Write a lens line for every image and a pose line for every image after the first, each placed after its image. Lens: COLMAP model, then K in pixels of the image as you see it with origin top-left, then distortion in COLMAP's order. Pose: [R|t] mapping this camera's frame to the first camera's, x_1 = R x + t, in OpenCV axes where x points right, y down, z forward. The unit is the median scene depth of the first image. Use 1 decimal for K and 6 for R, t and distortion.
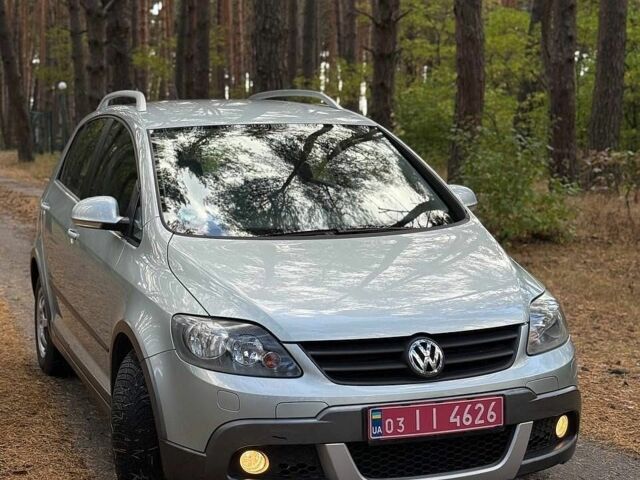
lens RADIAL K [[1146.5, 0, 320.0], [0, 1146.5, 240.0], [0, 0, 1]] dist [0.067221, 0.090759]
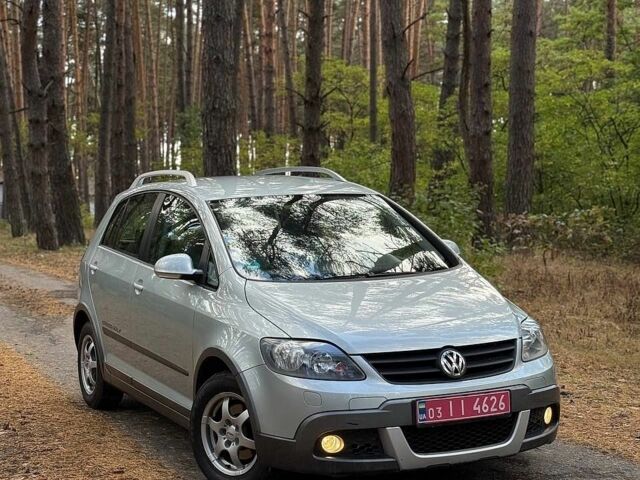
lens RADIAL K [[1146.5, 0, 320.0], [0, 1146.5, 240.0], [0, 0, 1]] dist [0.067221, 0.090759]
pose [[0.996245, -0.020911, 0.084016, -0.170878], [0.025894, 0.997941, -0.058672, 0.030698], [-0.082616, 0.060627, 0.994736, -0.340184]]
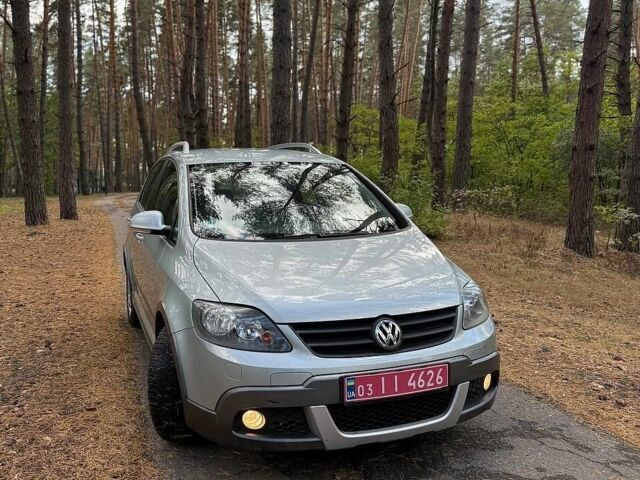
lens RADIAL K [[570.5, 0, 320.0], [0, 570.5, 240.0], [0, 0, 1]] dist [0.108274, 0.002047]
pose [[0.999822, -0.002514, 0.018680, 0.003832], [0.002414, 0.999983, 0.005363, -0.006715], [-0.018693, -0.005317, 0.999811, 0.347166]]
